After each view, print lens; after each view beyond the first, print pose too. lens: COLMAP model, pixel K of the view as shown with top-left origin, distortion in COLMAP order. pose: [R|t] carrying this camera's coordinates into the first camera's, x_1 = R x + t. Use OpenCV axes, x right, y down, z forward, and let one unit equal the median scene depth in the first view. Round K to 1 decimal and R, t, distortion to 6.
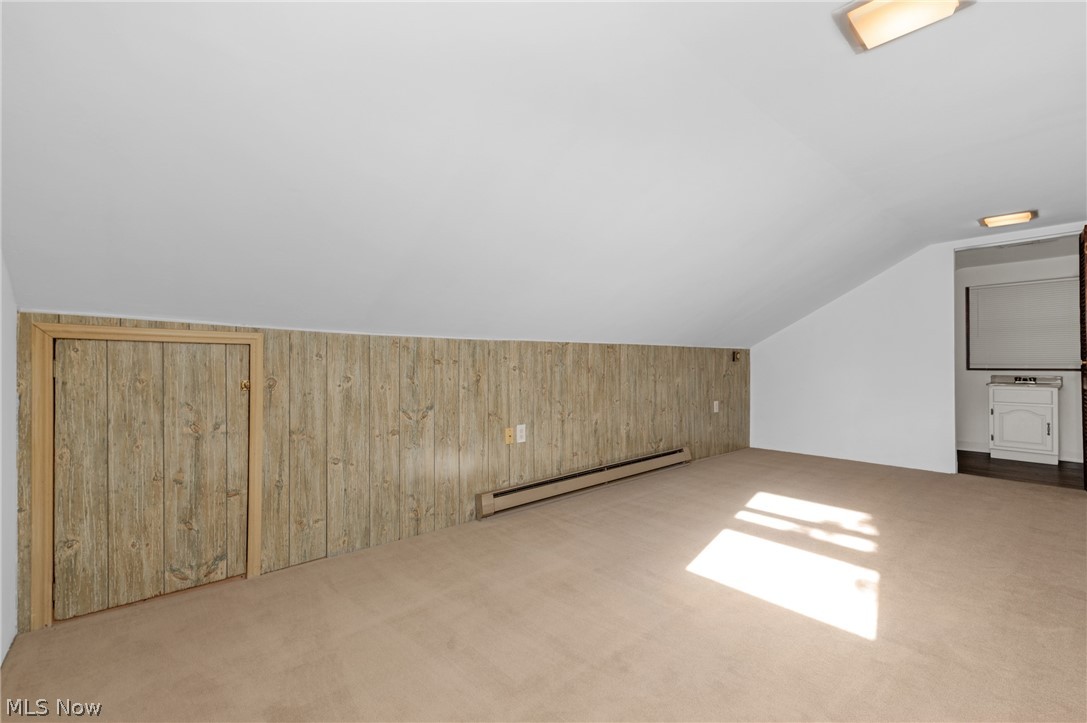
lens RADIAL K [[489.5, 0, 549.6], [0, 489.5, 367.5], [0, 0, 1]] dist [0.000899, -0.000505]
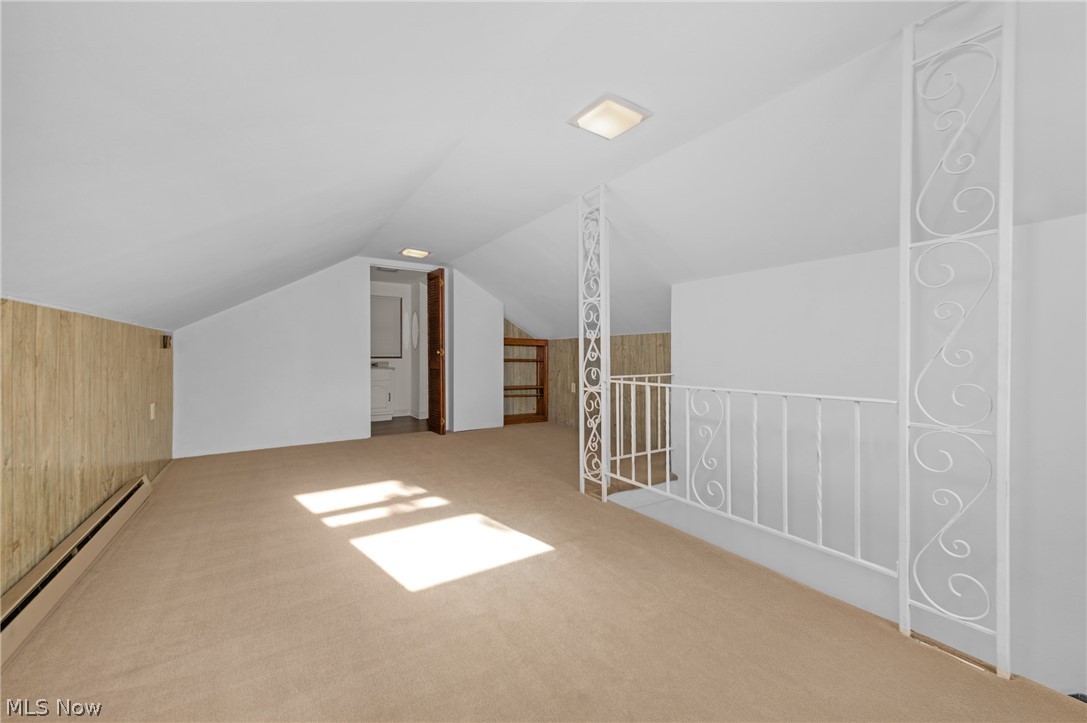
lens RADIAL K [[426.7, 0, 559.5], [0, 426.7, 358.6], [0, 0, 1]] dist [0.015548, -0.005022]
pose [[0.119372, -0.008503, 0.992813, -0.275007], [0.009278, 0.999929, 0.007448, 0.004438], [-0.992806, 0.008322, 0.119442, 0.429680]]
